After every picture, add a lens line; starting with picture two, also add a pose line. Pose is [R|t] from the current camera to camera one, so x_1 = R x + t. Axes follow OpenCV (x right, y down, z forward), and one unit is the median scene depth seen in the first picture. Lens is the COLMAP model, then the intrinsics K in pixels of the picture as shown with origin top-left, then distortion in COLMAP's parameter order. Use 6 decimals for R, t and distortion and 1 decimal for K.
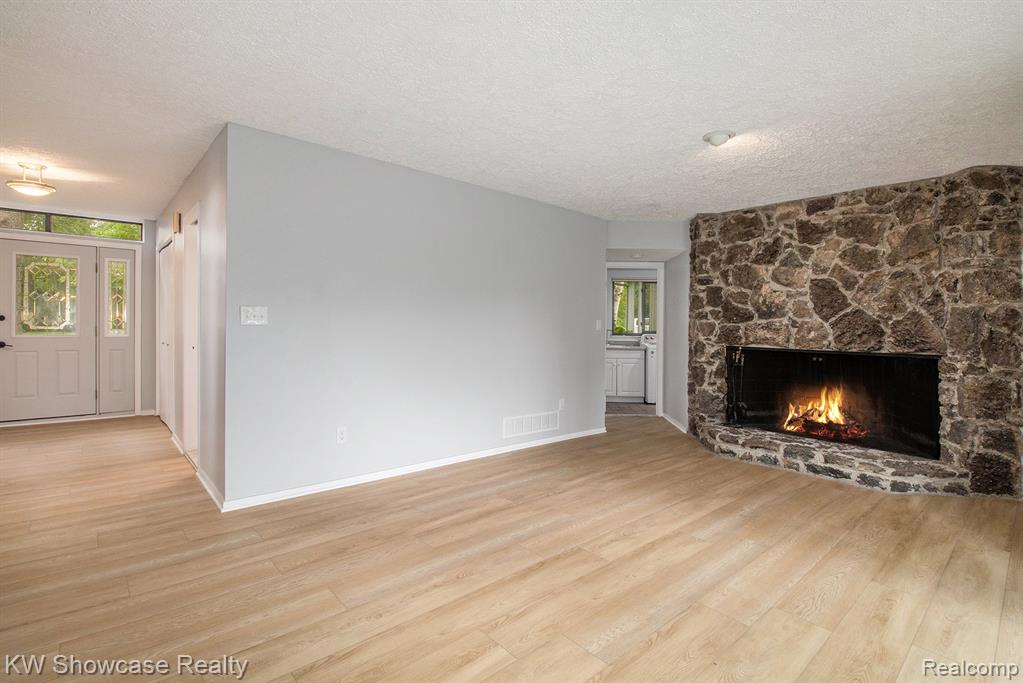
lens RADIAL K [[489.4, 0, 510.0], [0, 489.4, 330.8], [0, 0, 1]] dist [0.011662, -0.001472]
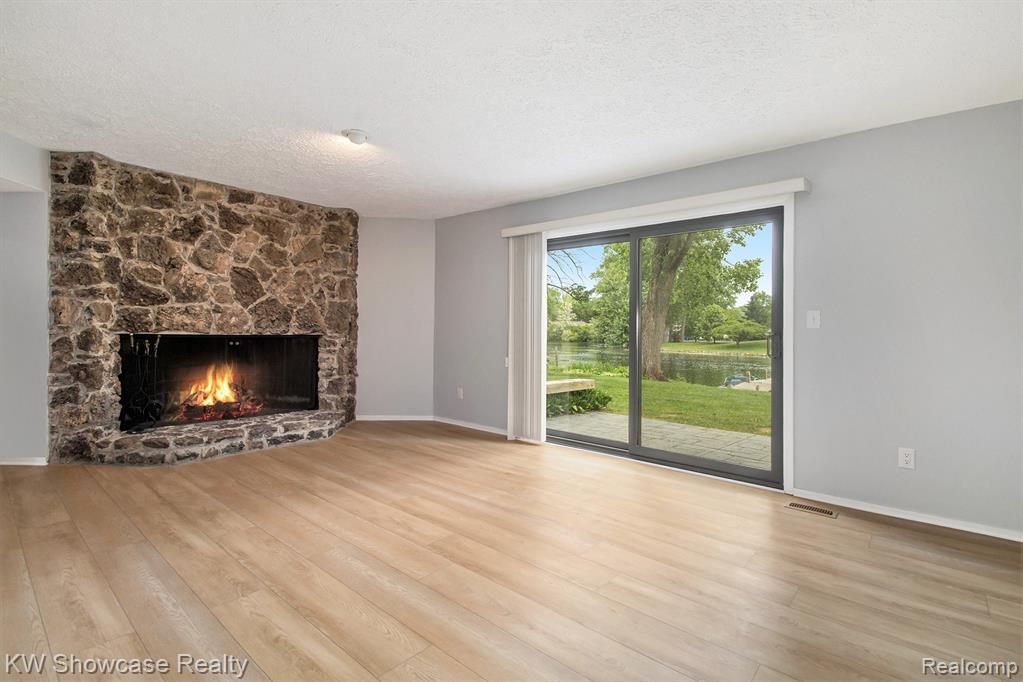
lens RADIAL K [[489.4, 0, 489.9], [0, 489.4, 333.4], [0, 0, 1]] dist [0.011662, -0.001472]
pose [[-0.121069, -0.031999, 0.992128, -0.529919], [-0.013579, 0.999440, 0.030578, -0.003185], [-0.992551, -0.009770, -0.121436, 0.647446]]
